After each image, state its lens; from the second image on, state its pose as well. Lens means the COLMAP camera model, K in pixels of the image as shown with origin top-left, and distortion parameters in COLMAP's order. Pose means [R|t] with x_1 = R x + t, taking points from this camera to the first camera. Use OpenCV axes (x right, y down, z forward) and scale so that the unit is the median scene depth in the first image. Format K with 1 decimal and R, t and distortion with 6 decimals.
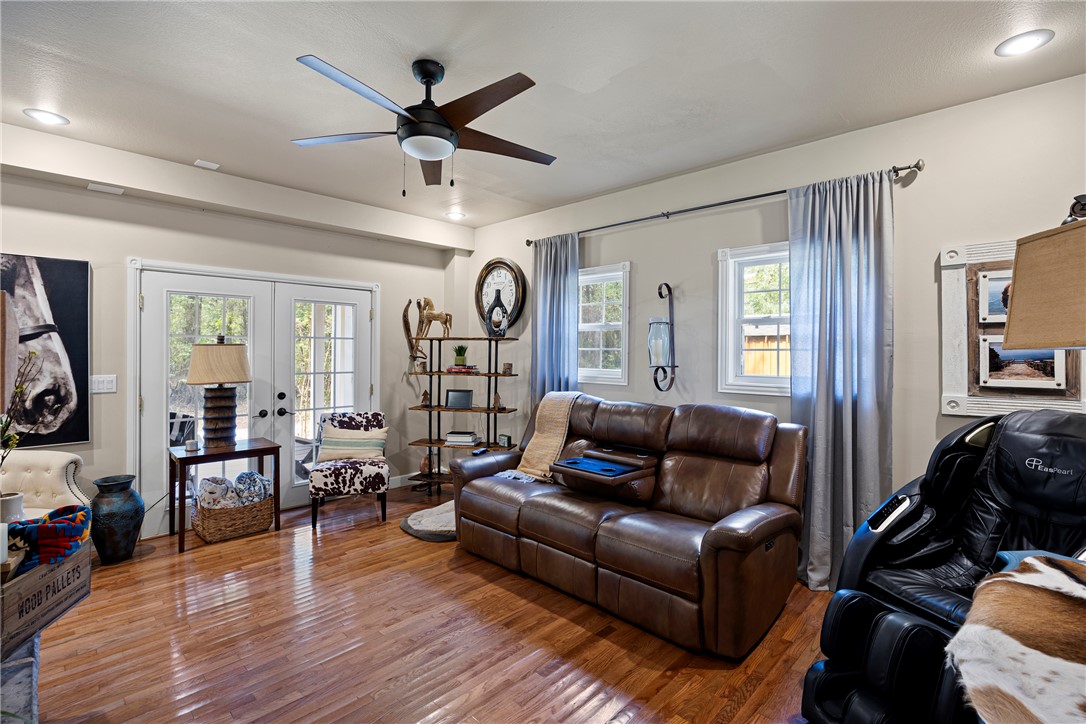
lens RADIAL K [[494.9, 0, 544.7], [0, 494.9, 351.0], [0, 0, 1]] dist [-0.001623, 0.000041]
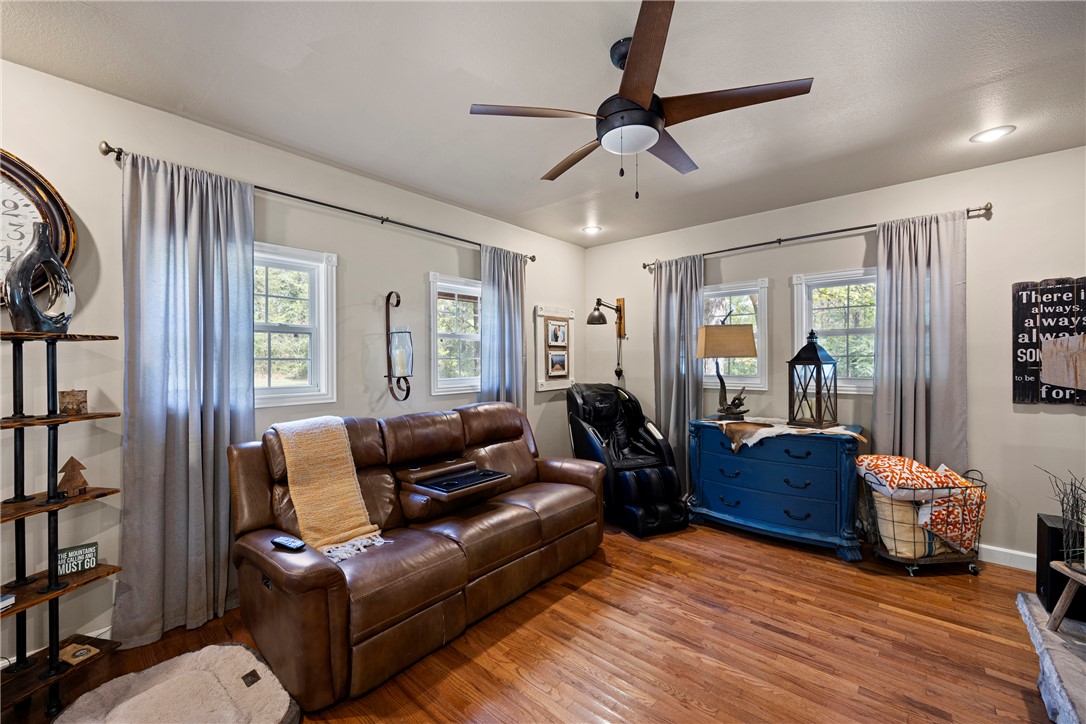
lens RADIAL K [[442.0, 0, 540.6], [0, 442.0, 364.1], [0, 0, 1]] dist [-0.004577, -0.000543]
pose [[-0.043903, -0.021459, 0.998805, -0.834121], [0.001059, 0.999768, 0.021526, -0.014956], [-0.999035, 0.002003, -0.043870, 0.961675]]
